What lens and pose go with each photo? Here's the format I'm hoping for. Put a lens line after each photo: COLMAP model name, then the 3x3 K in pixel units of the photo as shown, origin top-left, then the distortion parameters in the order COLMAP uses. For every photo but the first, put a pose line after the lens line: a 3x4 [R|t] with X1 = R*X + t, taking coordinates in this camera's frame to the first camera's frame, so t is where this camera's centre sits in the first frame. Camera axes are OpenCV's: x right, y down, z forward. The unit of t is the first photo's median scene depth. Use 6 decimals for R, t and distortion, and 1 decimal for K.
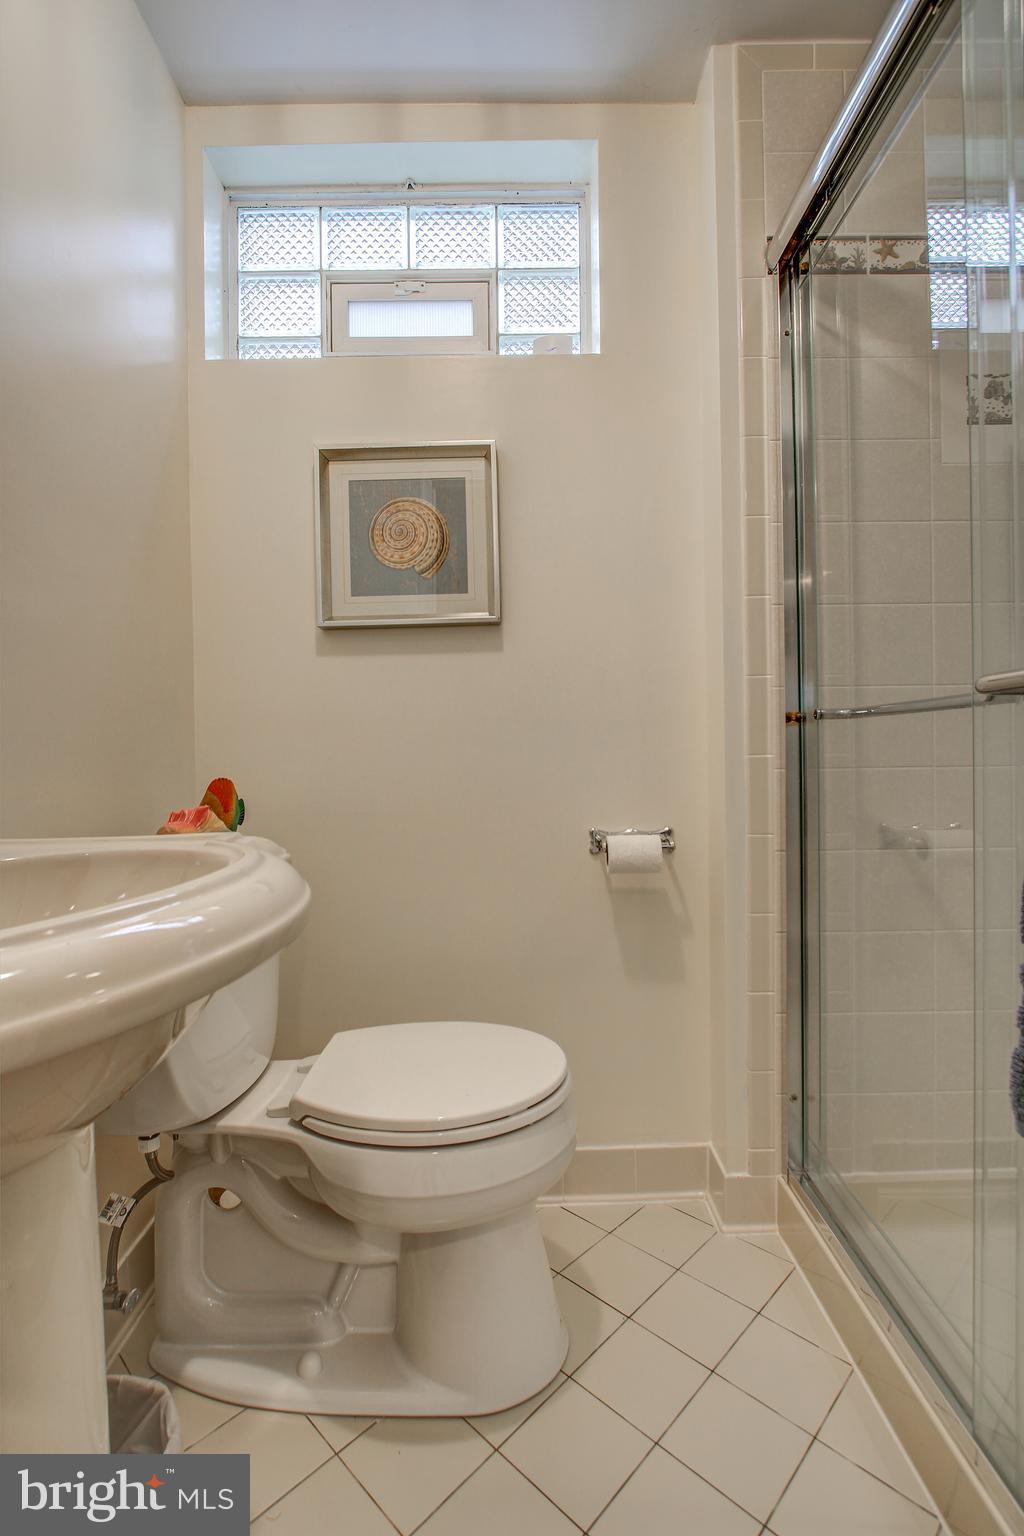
lens RADIAL K [[720.8, 0, 508.9], [0, 720.8, 767.2], [0, 0, 1]] dist [-0.020389, 0.003903]
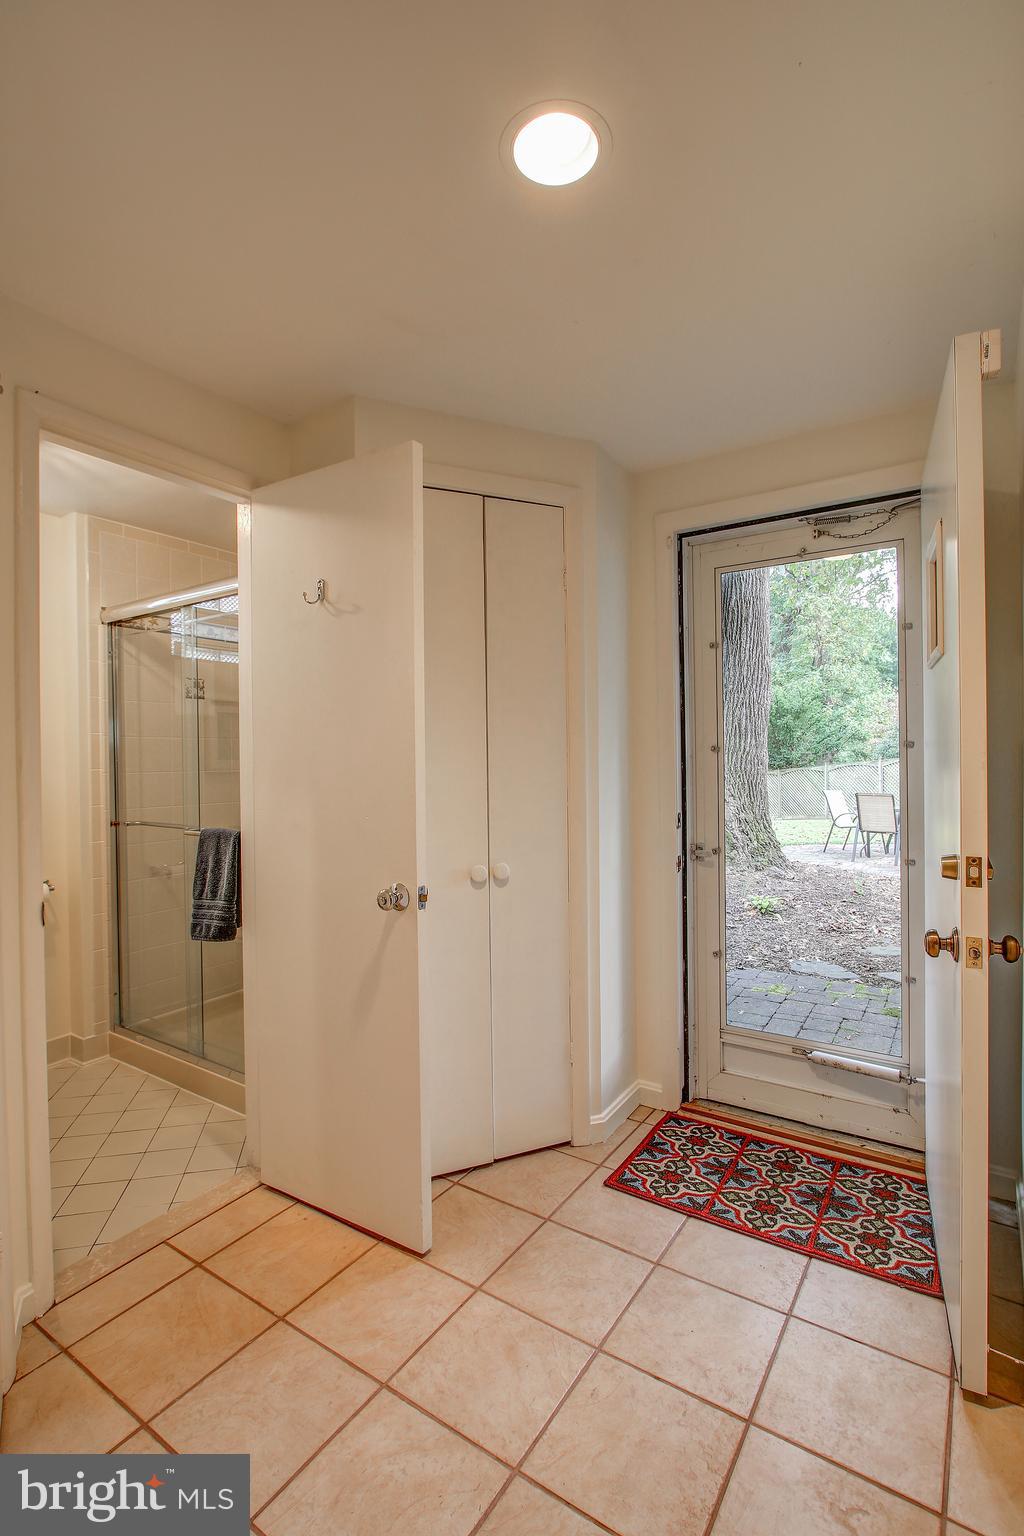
lens RADIAL K [[720.8, 0, 510.5], [0, 720.8, 766.9], [0, 0, 1]] dist [-0.020389, 0.003903]
pose [[0.565641, -0.000287, 0.824651, -0.746087], [0.012582, 0.999887, -0.008283, -0.211416], [-0.824555, 0.015061, 0.565581, -1.289884]]
